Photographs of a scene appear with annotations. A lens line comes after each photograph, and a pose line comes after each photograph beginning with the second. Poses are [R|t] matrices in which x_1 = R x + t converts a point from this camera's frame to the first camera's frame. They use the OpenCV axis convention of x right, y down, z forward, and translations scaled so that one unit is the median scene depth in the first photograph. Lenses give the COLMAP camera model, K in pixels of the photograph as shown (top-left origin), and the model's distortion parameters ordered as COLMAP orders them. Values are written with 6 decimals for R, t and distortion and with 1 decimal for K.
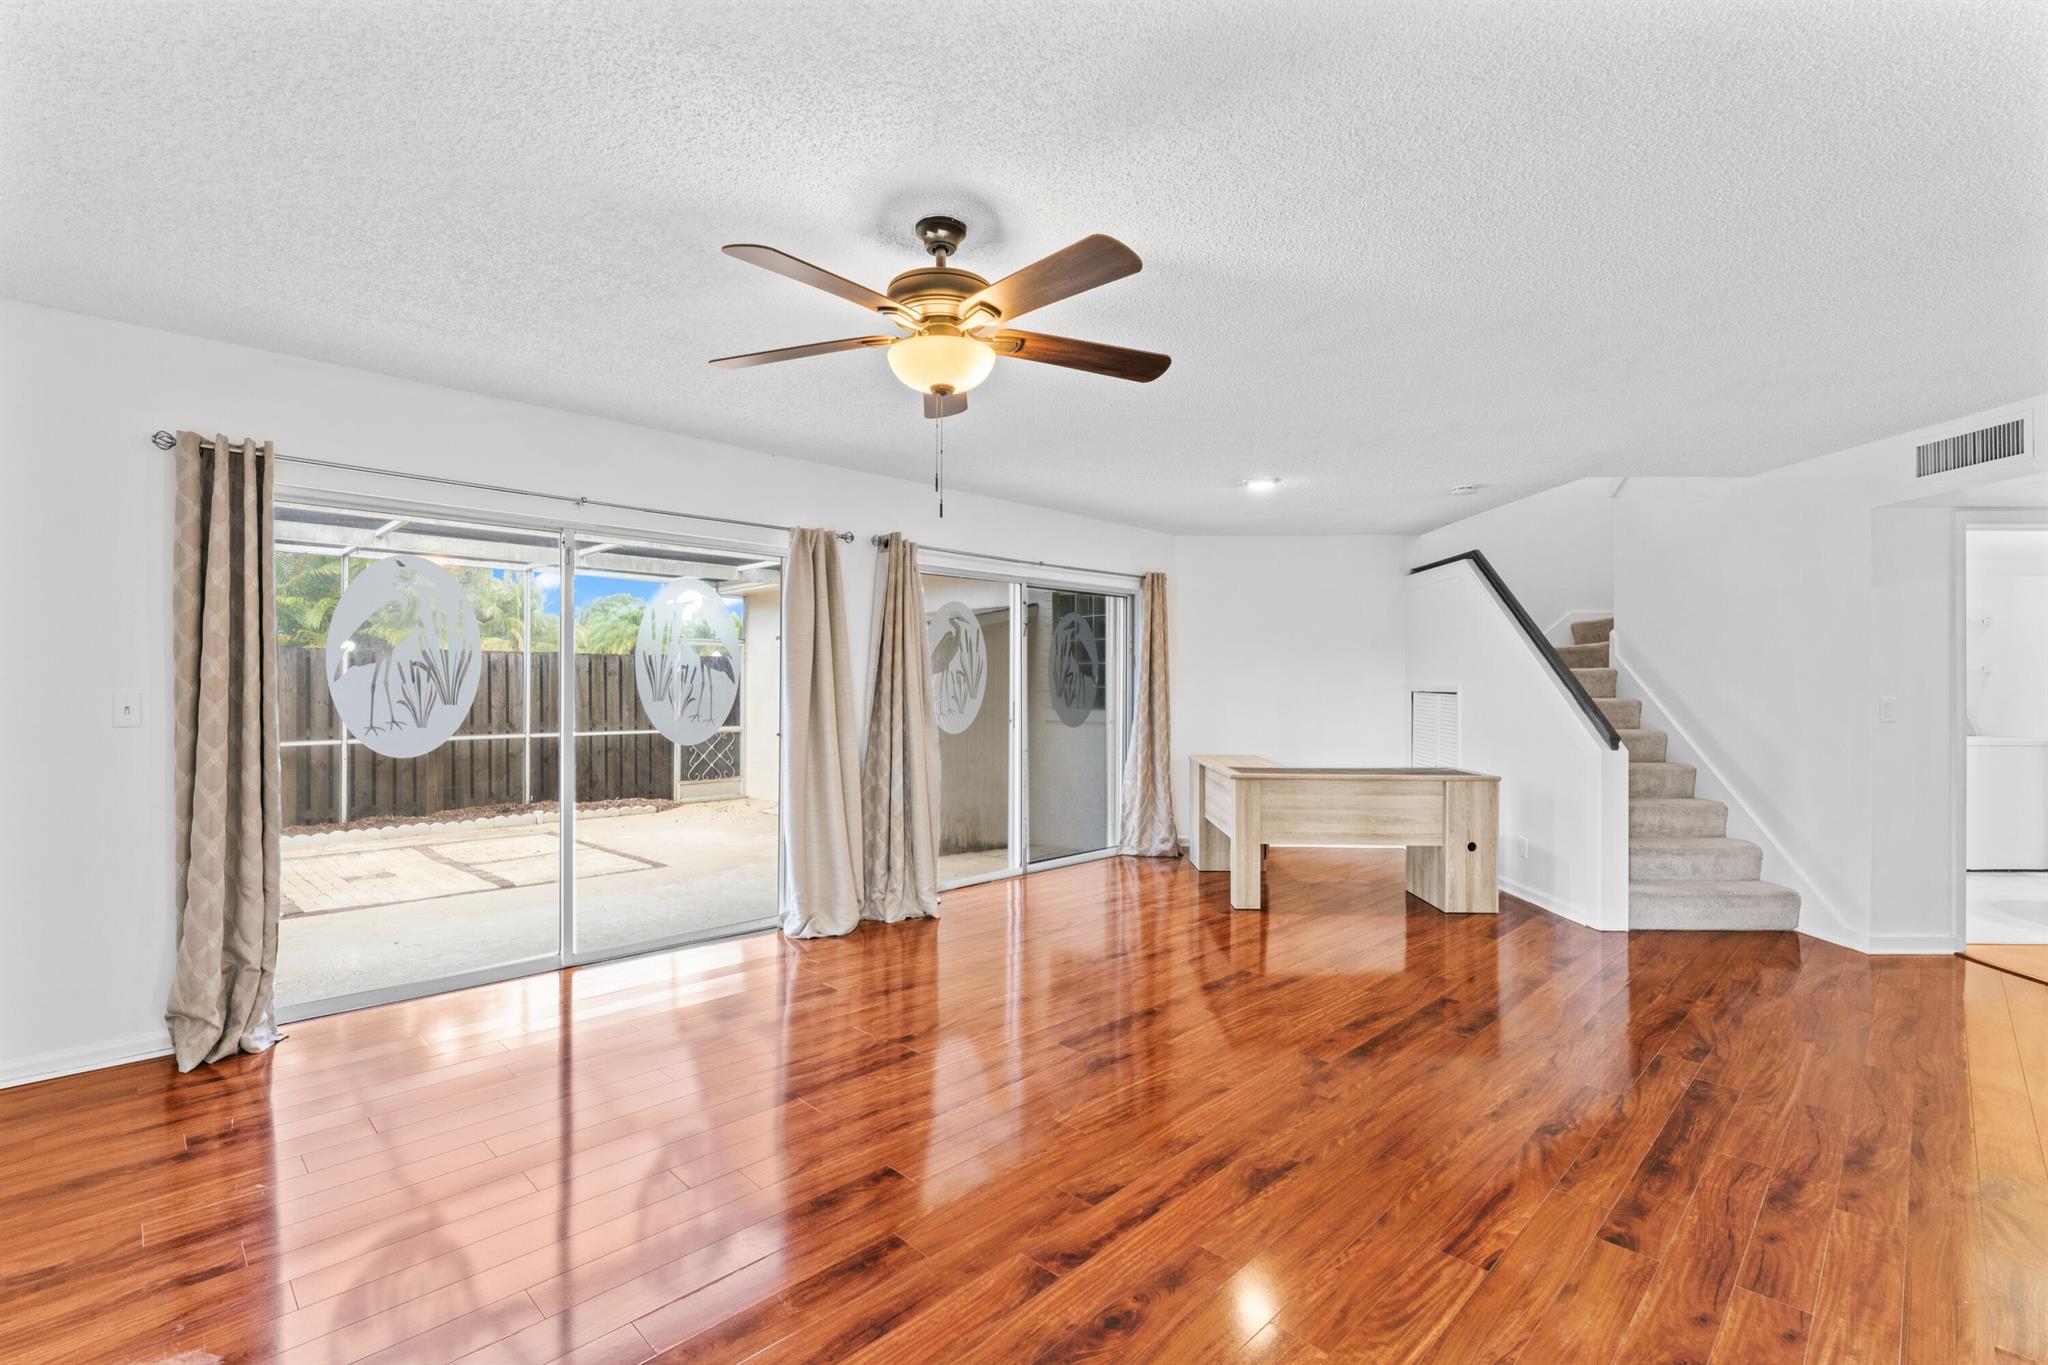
lens RADIAL K [[919.7, 0, 1016.6], [0, 919.7, 681.1], [0, 0, 1]] dist [-0.001628, 0.000898]
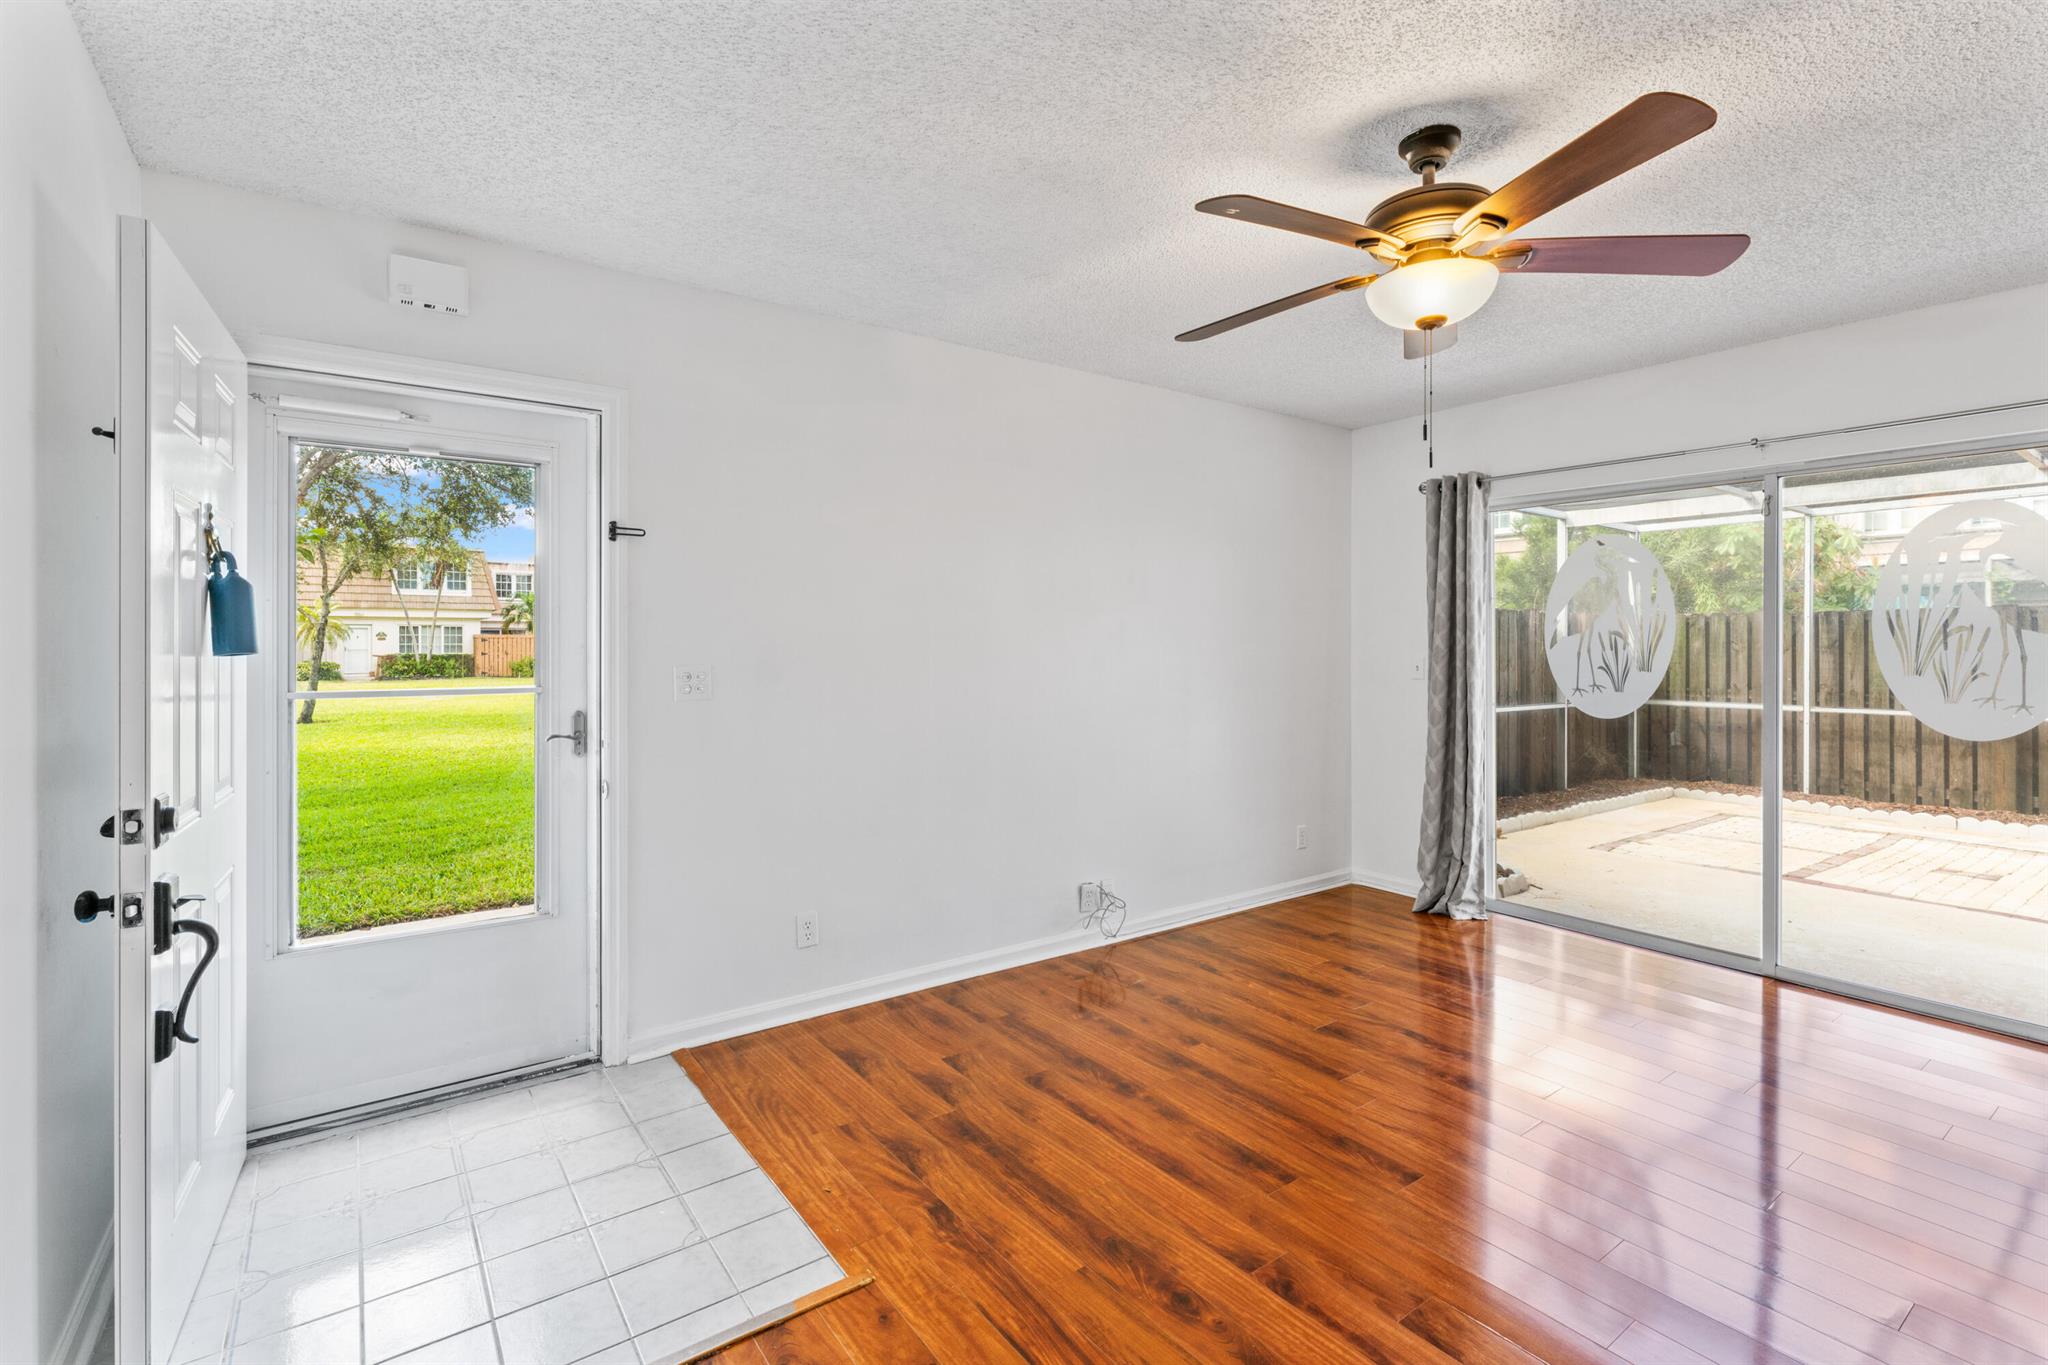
lens RADIAL K [[919.7, 0, 1002.8], [0, 919.7, 641.0], [0, 0, 1]] dist [-0.001628, 0.000898]
pose [[-0.168684, -0.005791, -0.985653, 0.539830], [0.004060, 0.999970, -0.006570, -0.004654], [0.985662, -0.005110, -0.168655, 0.471195]]
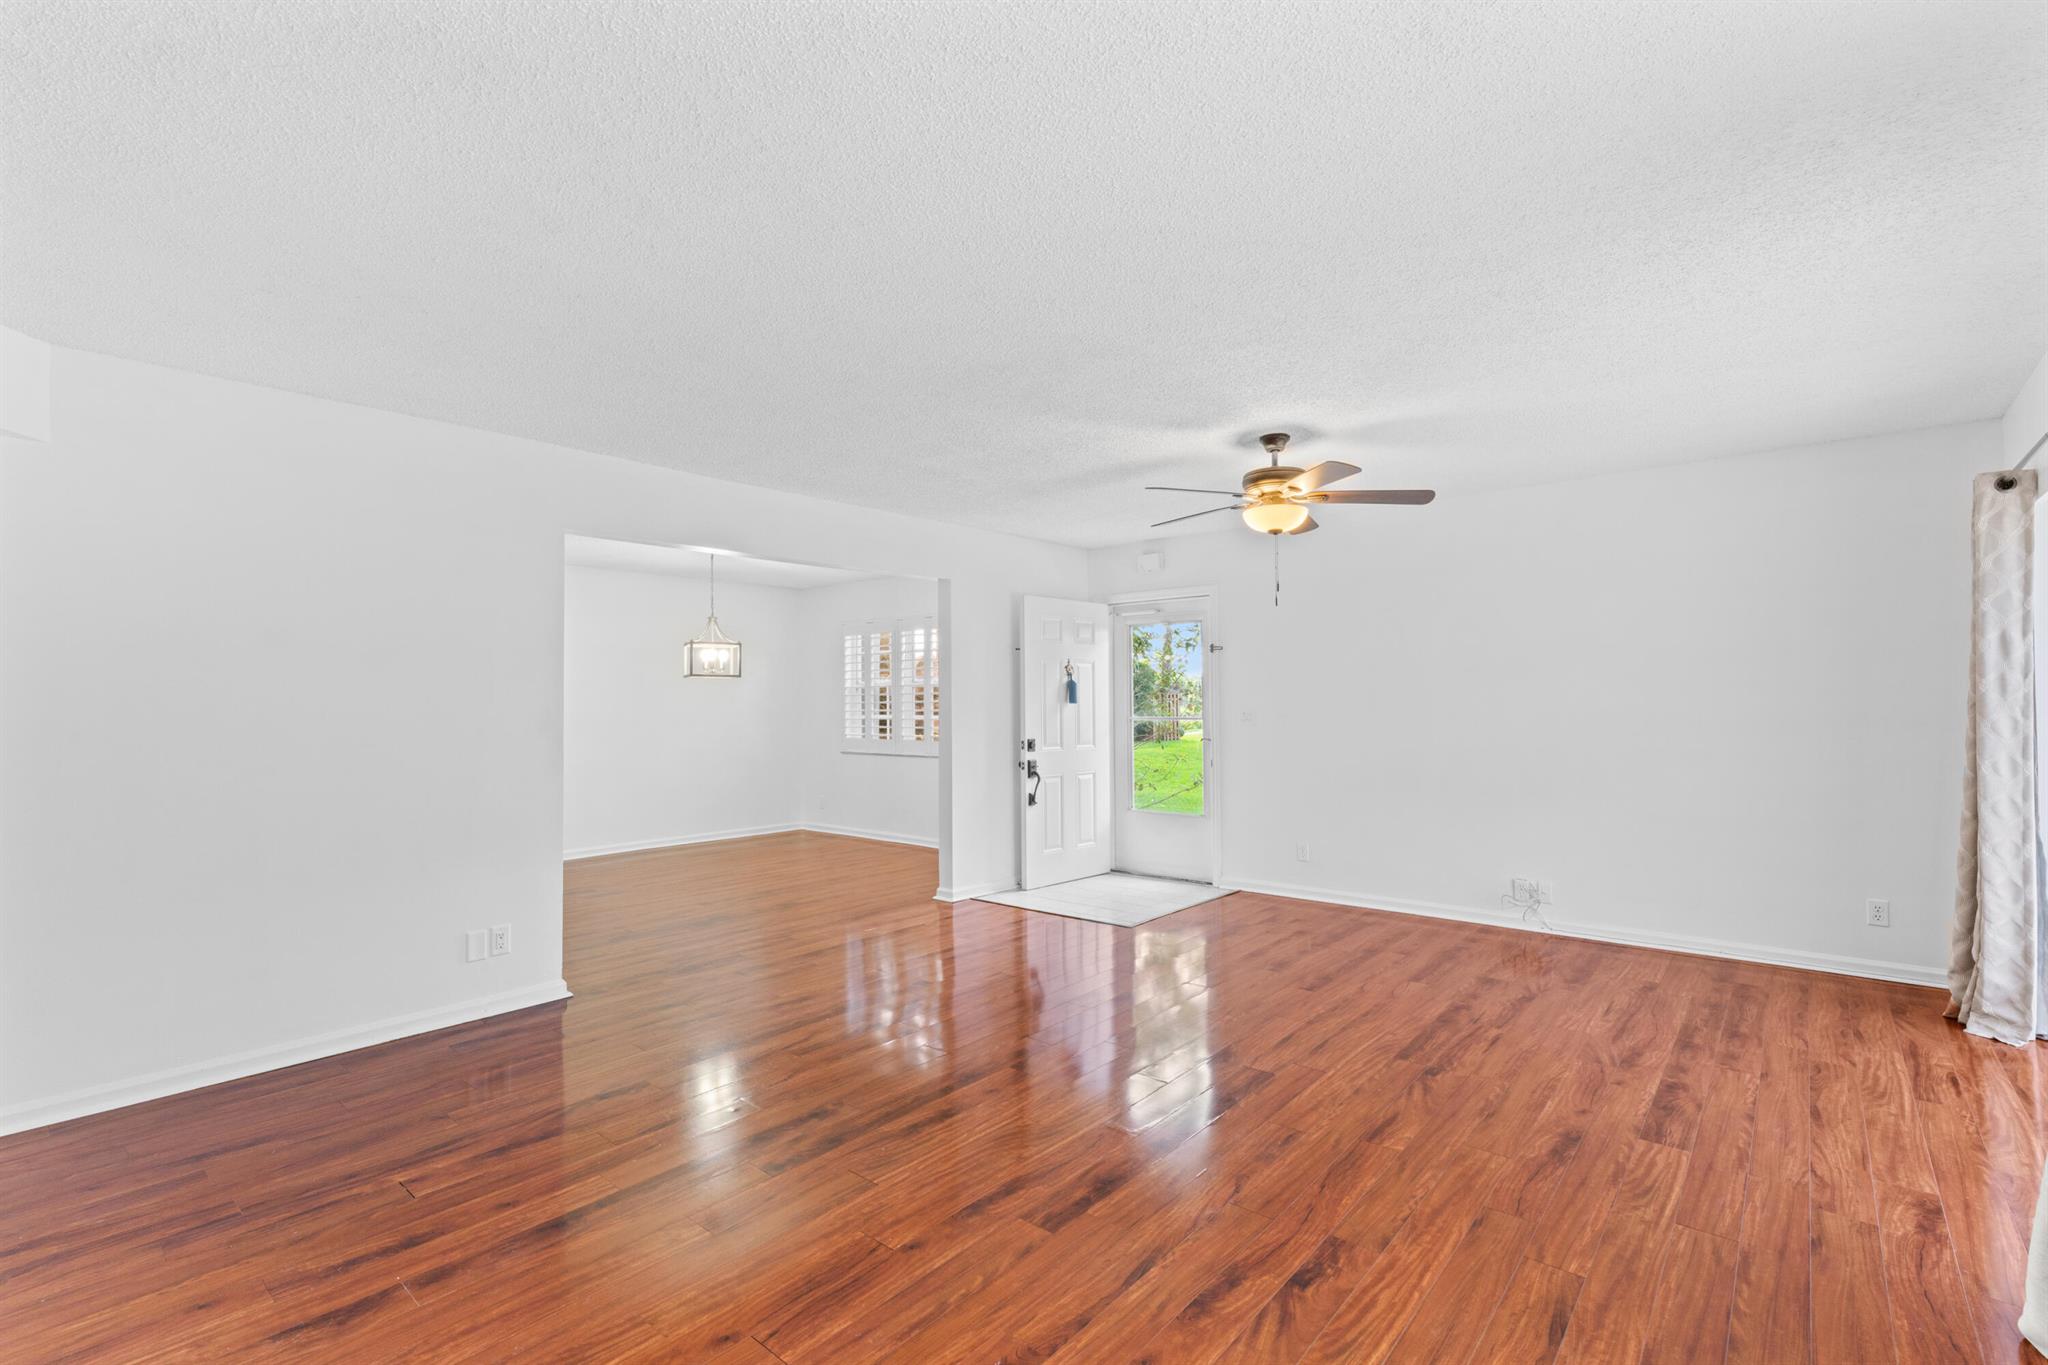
lens RADIAL K [[915.9, 0, 1026.3], [0, 915.9, 697.1], [0, 0, 1]] dist [-0.001375, -0.000052]
pose [[-0.996645, 0.004738, -0.081711, 0.329721], [0.005641, 0.999926, -0.010824, 0.003967], [0.081654, -0.011248, -0.996597, 1.674899]]
